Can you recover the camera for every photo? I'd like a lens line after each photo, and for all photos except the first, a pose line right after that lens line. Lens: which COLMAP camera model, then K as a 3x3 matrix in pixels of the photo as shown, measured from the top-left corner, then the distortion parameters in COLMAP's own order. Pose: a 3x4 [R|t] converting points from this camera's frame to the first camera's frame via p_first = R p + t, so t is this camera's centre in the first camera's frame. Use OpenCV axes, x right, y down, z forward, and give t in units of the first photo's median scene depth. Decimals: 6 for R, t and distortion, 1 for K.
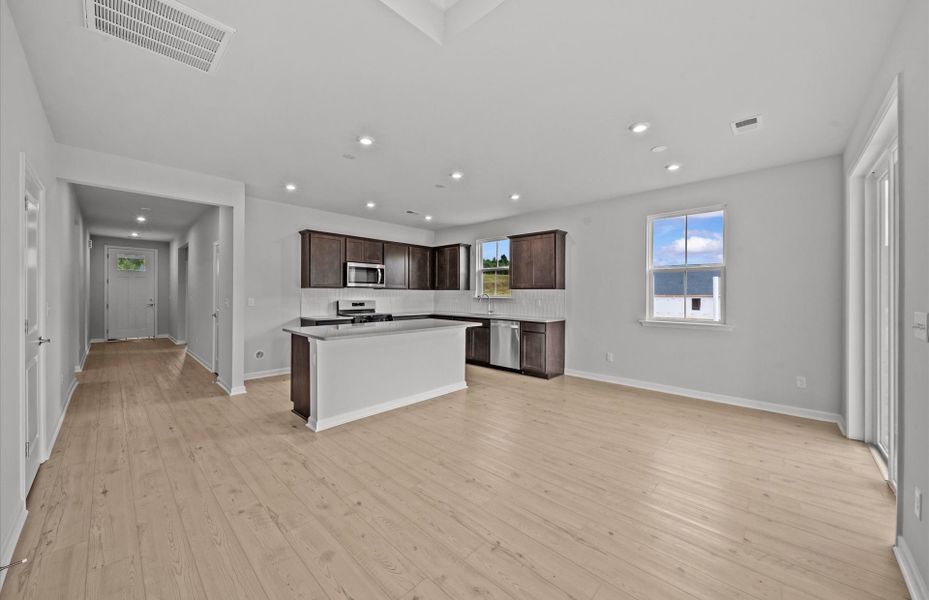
lens RADIAL K [[336.5, 0, 465.3], [0, 336.5, 294.6], [0, 0, 1]] dist [-0.000164, 0.000002]
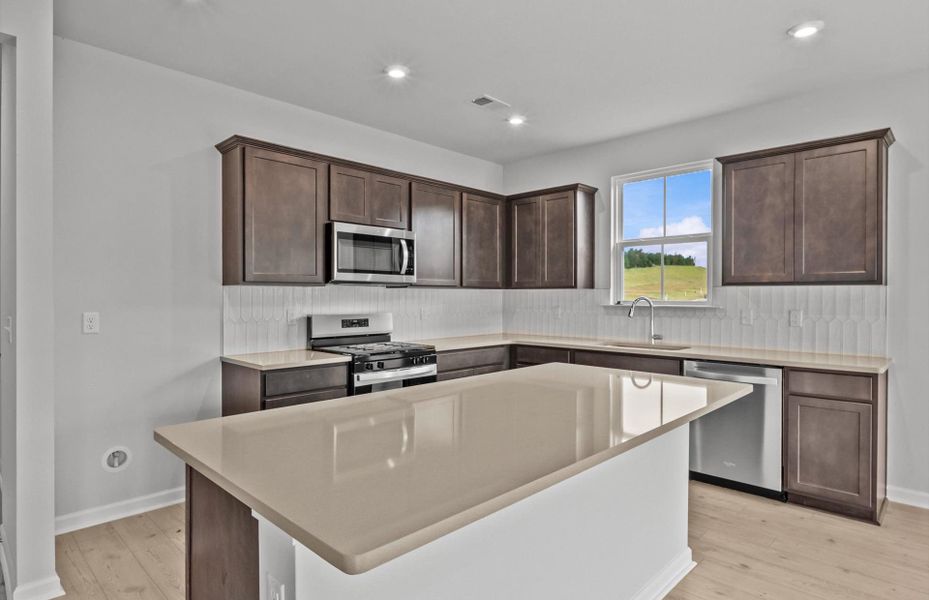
lens RADIAL K [[508.0, 0, 464.0], [0, 508.0, 300.5], [0, 0, 1]] dist [0.001215, -0.000057]
pose [[0.999950, -0.004988, -0.008623, -0.173541], [0.005051, 0.999961, 0.007240, -0.003756], [0.008586, -0.007284, 0.999937, 0.353199]]
